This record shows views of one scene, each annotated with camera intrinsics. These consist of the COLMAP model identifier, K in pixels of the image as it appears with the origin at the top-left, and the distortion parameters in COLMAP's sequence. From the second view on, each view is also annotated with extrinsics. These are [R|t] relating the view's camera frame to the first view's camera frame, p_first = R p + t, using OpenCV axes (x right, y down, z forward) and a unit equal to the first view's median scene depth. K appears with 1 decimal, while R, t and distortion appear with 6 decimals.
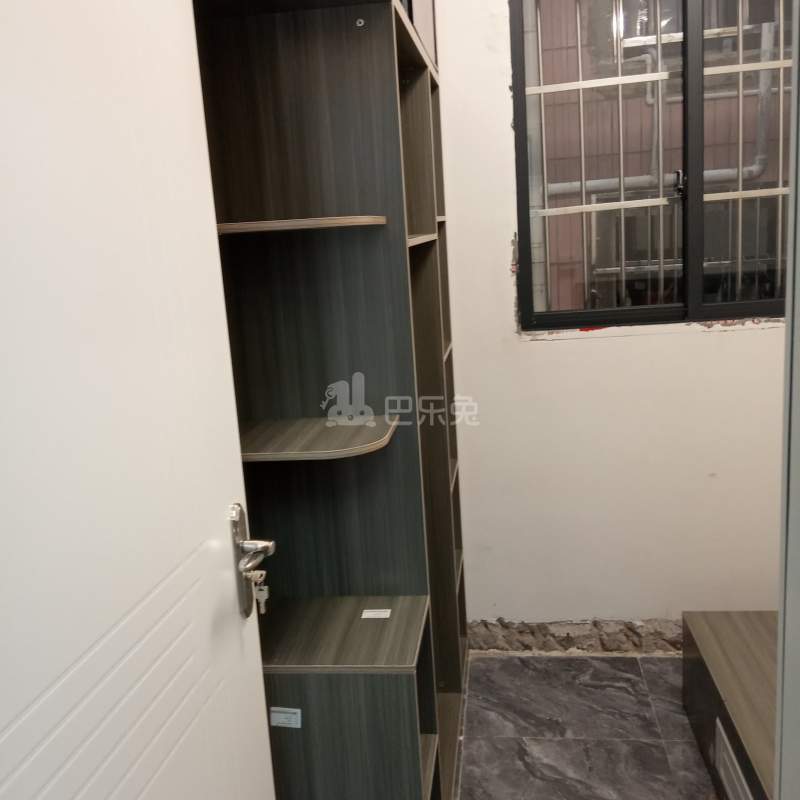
lens RADIAL K [[866.3, 0, 399.2], [0, 866.3, 379.5], [0, 0, 1]] dist [0.018290, 0.000000]
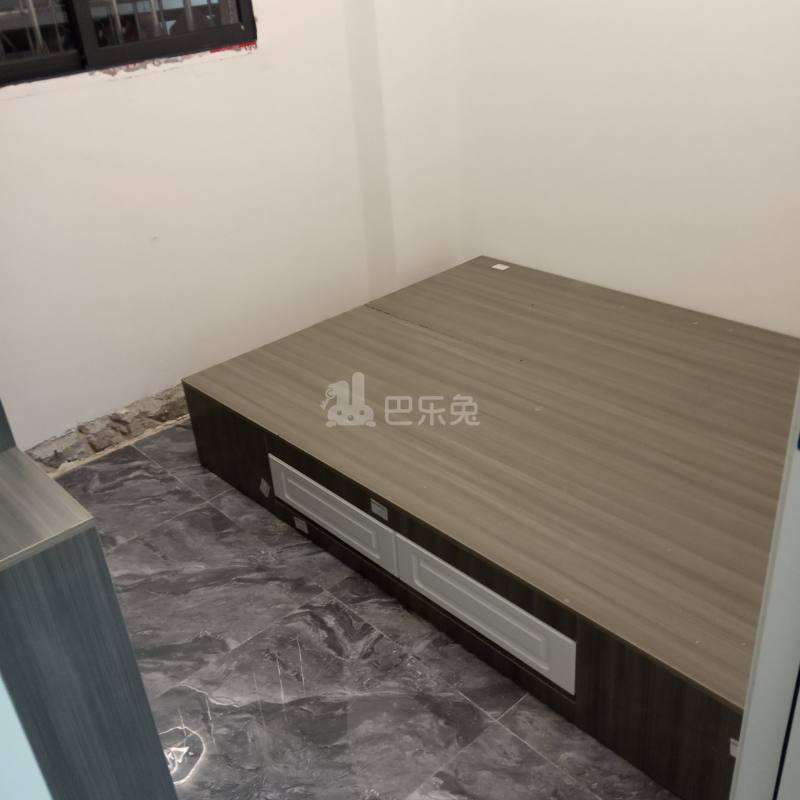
lens RADIAL K [[866.3, 0, 403.6], [0, 866.3, 395.6], [0, 0, 1]] dist [0.018290, 0.000000]
pose [[0.657654, -0.349745, 0.667211, -0.161368], [0.165512, 0.931135, 0.324950, 0.005731], [-0.734913, -0.103273, 0.670252, 0.143329]]
